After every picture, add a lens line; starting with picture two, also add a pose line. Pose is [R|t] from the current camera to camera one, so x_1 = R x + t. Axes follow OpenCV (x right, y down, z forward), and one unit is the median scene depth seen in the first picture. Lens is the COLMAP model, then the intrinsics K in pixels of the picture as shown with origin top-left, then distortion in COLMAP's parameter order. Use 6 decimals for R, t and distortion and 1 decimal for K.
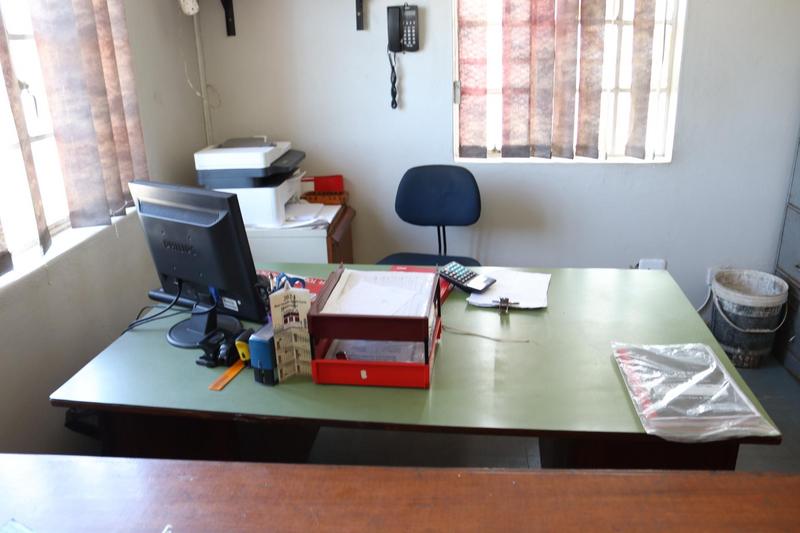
lens RADIAL K [[655.8, 0, 400.0], [0, 655.8, 266.5], [0, 0, 1]] dist [-0.167879, 0.153731]
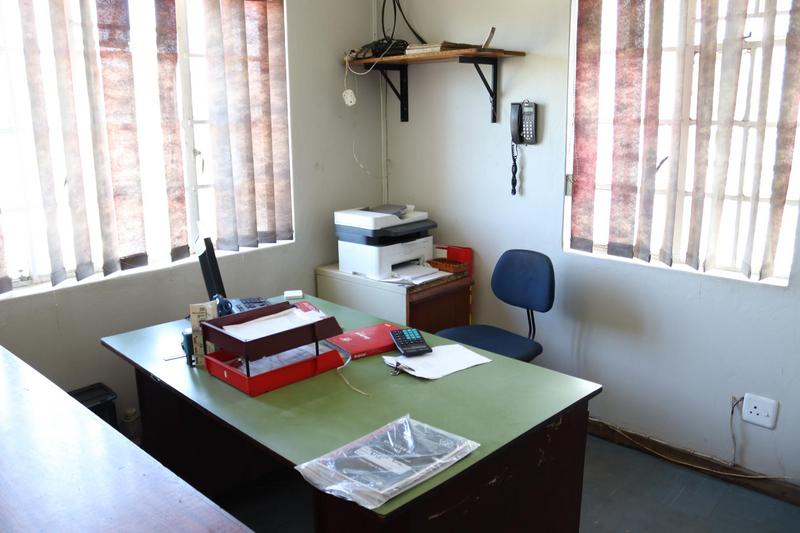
lens RADIAL K [[655.8, 0, 400.0], [0, 655.8, 266.5], [0, 0, 1]] dist [-0.167879, 0.153731]
pose [[0.795768, 0.161041, -0.583797, 0.509334], [-0.221930, 0.974480, -0.033699, -0.048144], [0.563472, 0.156378, 0.811200, 0.027857]]
